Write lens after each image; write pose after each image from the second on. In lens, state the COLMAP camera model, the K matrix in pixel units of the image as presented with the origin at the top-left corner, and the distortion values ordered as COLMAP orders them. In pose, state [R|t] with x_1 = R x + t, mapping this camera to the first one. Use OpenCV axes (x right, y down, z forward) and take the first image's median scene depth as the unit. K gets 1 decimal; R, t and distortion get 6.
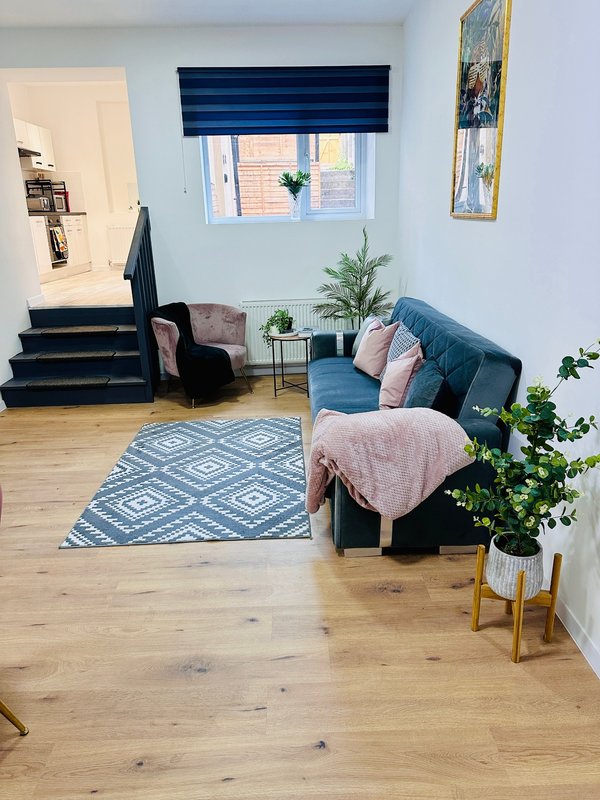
lens RADIAL K [[548.8, 0, 305.7], [0, 548.8, 397.8], [0, 0, 1]] dist [0.096959, -0.132325]
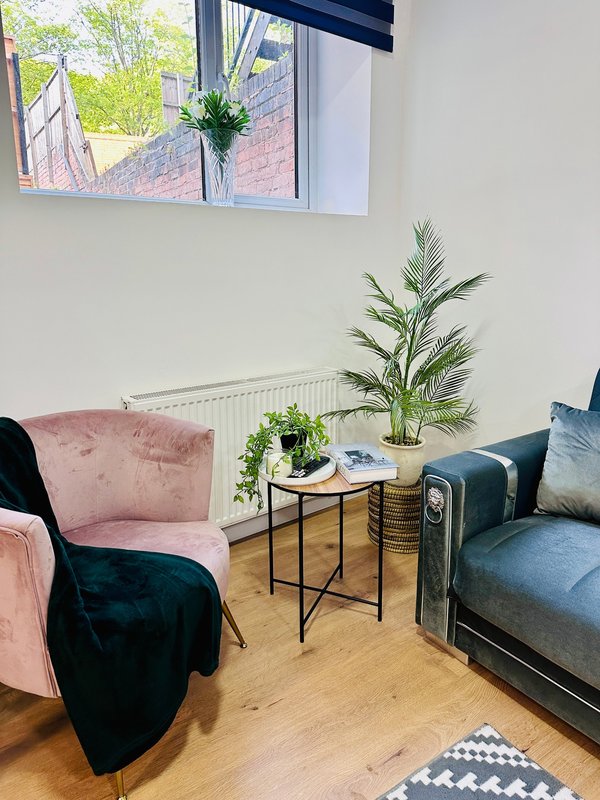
lens RADIAL K [[544.5, 0, 300.0], [0, 544.5, 400.0], [0, 0, 1]] dist [0.109419, -0.123085]
pose [[0.845928, -0.113648, 0.521047, -0.331495], [0.155437, 0.987151, -0.037042, -0.208920], [-0.510142, 0.112325, 0.852724, 0.901871]]
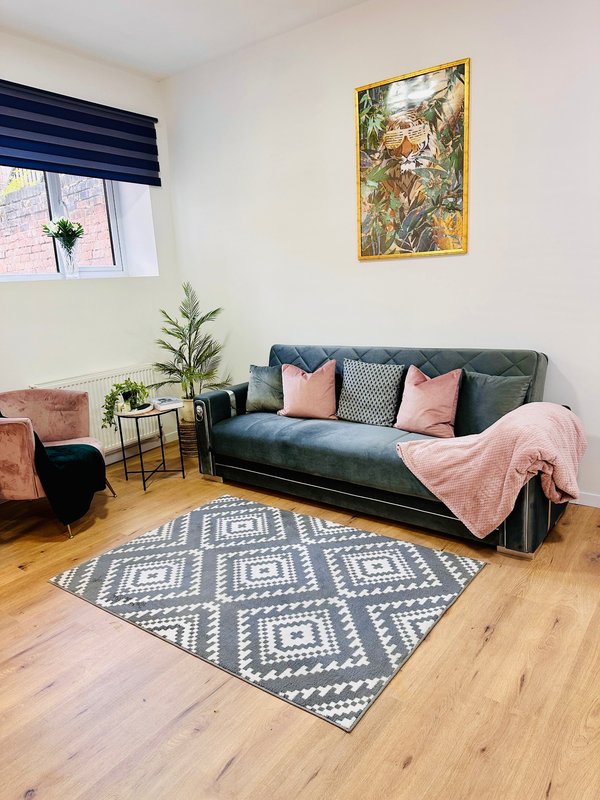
lens RADIAL K [[548.8, 0, 305.7], [0, 548.8, 397.8], [0, 0, 1]] dist [0.096959, -0.132325]
pose [[0.634404, -0.178533, 0.752102, -0.666968], [0.275854, 0.961189, -0.004519, -0.085203], [-0.722105, 0.210337, 0.659032, 0.393099]]
